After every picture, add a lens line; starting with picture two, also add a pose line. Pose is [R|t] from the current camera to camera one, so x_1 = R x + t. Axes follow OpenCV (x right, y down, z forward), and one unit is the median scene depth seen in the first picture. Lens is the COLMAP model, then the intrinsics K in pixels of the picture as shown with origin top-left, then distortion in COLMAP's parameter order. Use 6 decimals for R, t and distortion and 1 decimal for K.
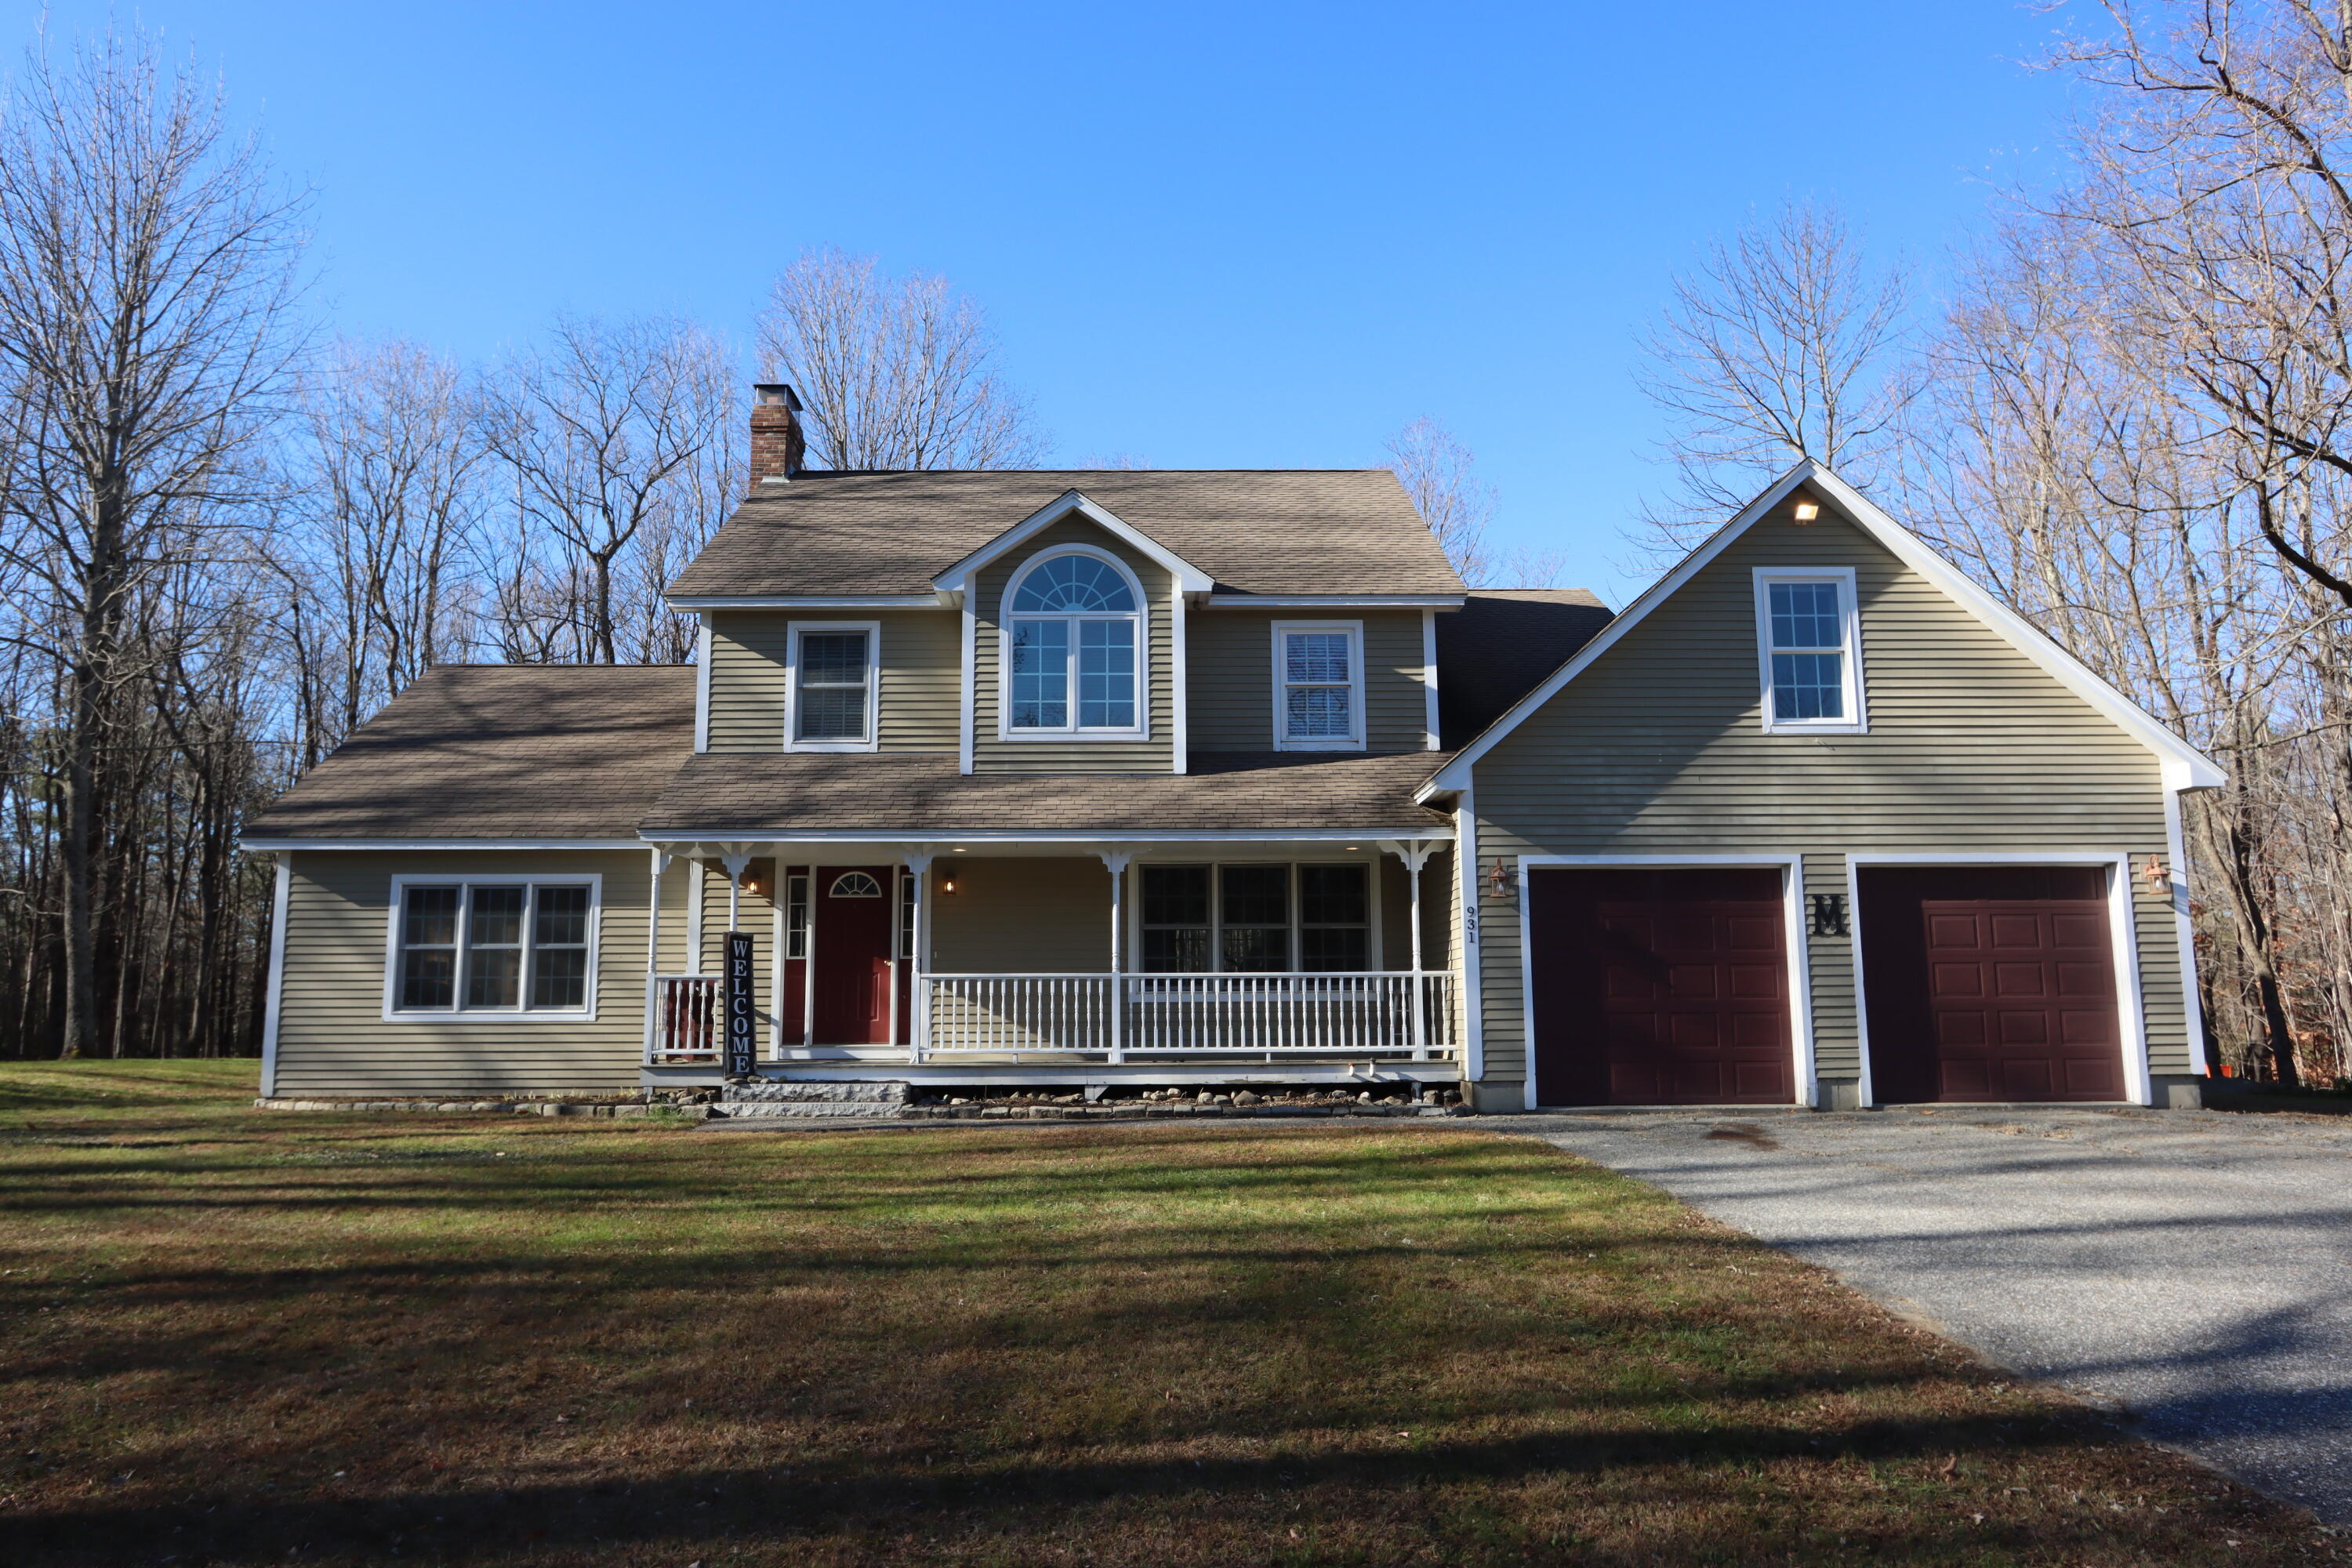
lens RADIAL K [[1547.0, 0, 1142.7], [0, 1547.0, 795.2], [0, 0, 1]] dist [-0.010223, 0.006905]
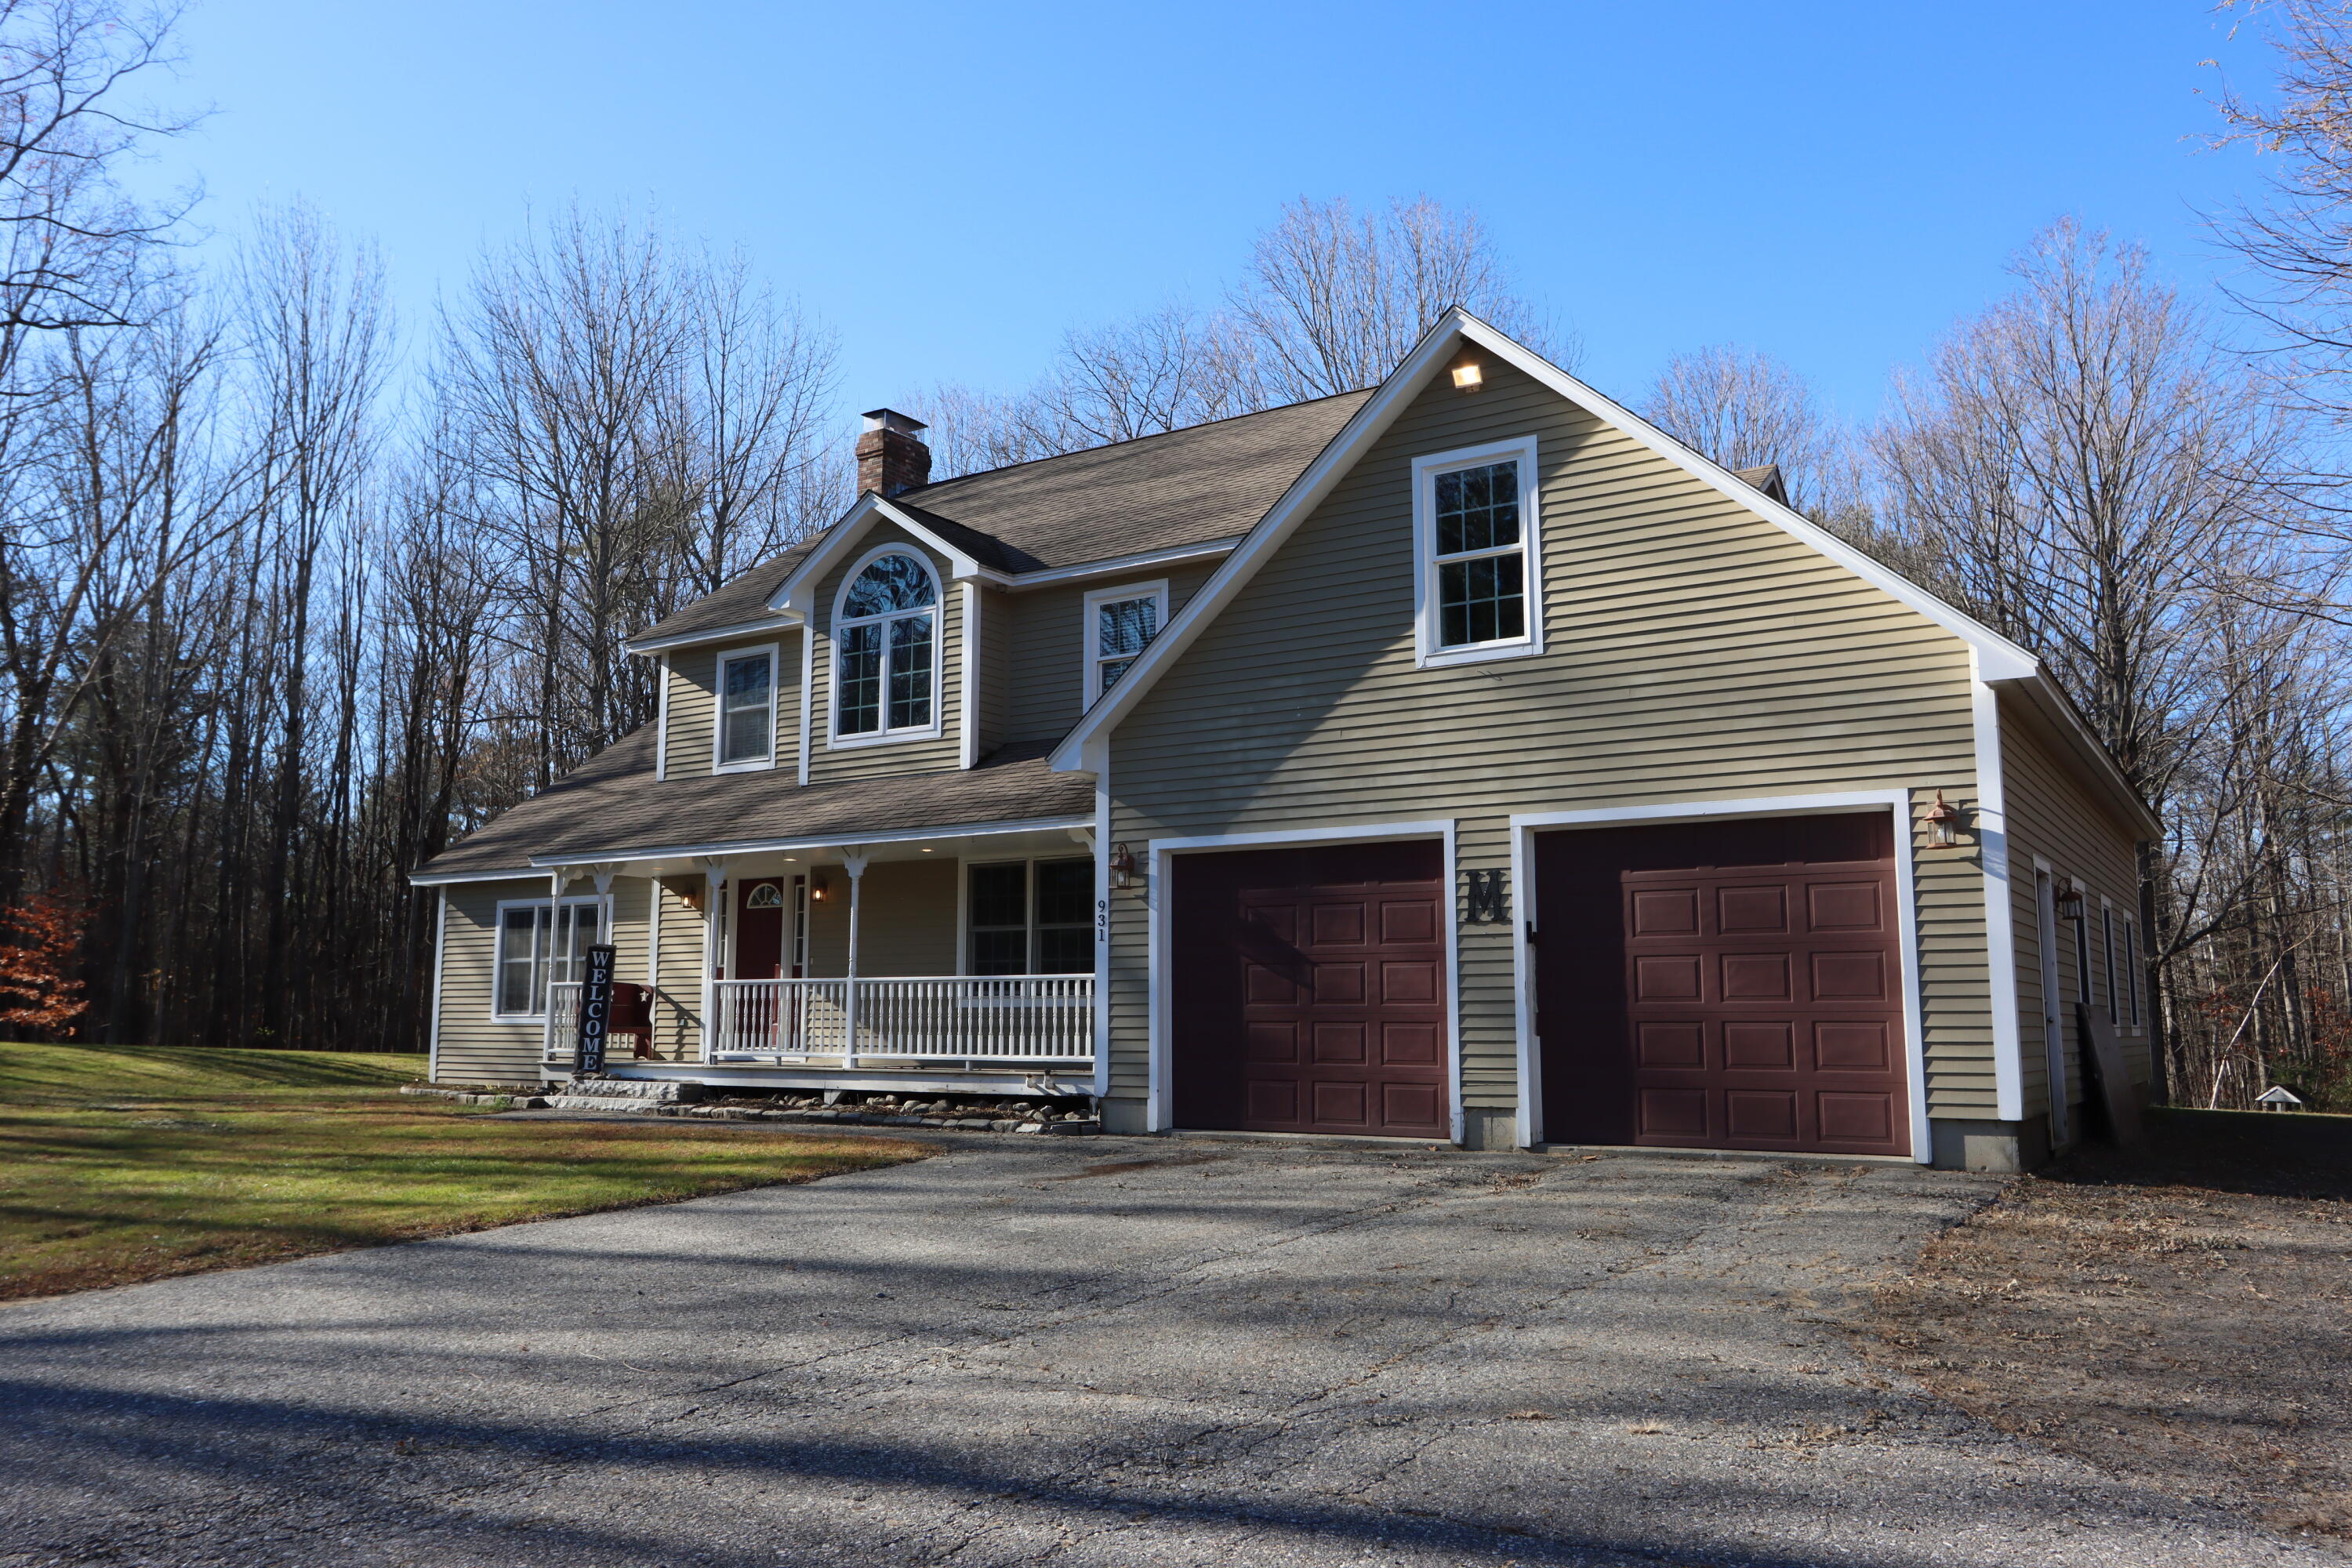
lens RADIAL K [[1689.6, 0, 1147.3], [0, 1689.6, 806.0], [0, 0, 1]] dist [-0.008455, 0.013617]
pose [[0.835572, -0.064059, -0.545634, 0.688295], [0.075792, 0.997123, -0.000998, 0.018595], [0.544128, -0.040521, 0.838023, 0.182325]]
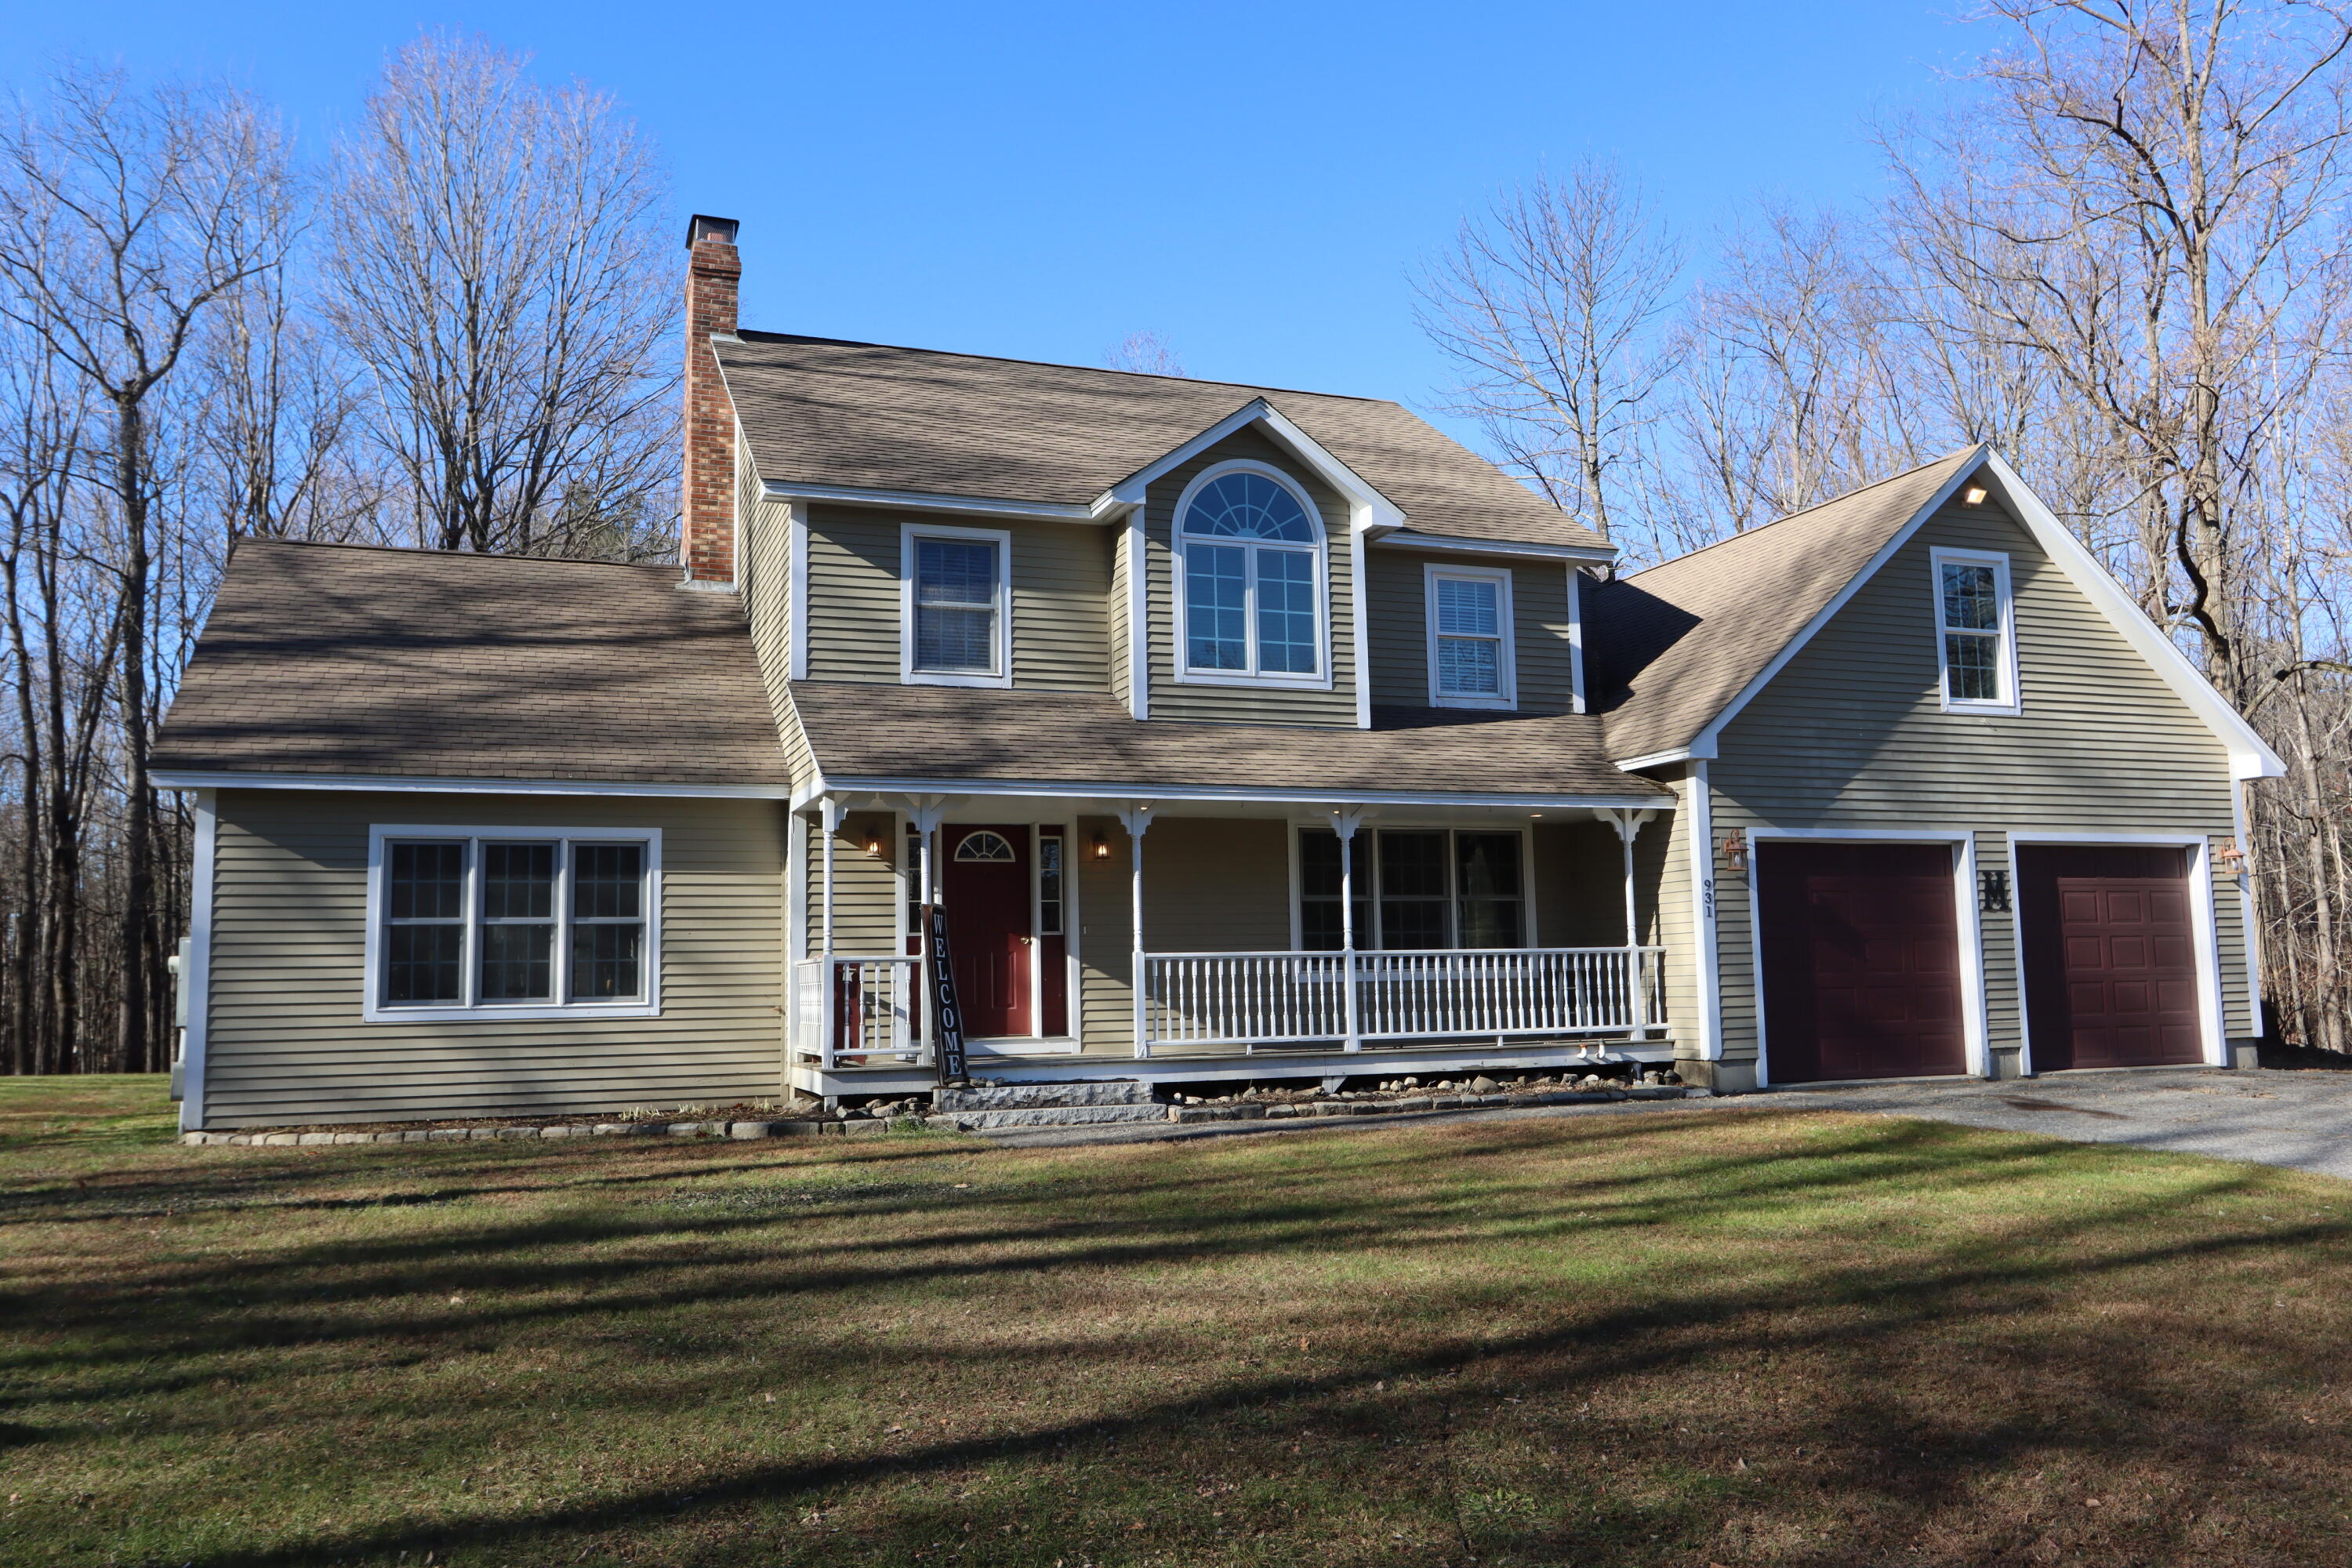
lens RADIAL K [[1689.6, 0, 1146.2], [0, 1689.6, 808.9], [0, 0, 1]] dist [-0.008455, 0.013617]
pose [[0.942030, 0.020438, 0.334905, -0.423040], [-0.034787, 0.998713, 0.036903, 0.000962], [-0.333720, -0.046414, 0.941529, 0.115106]]
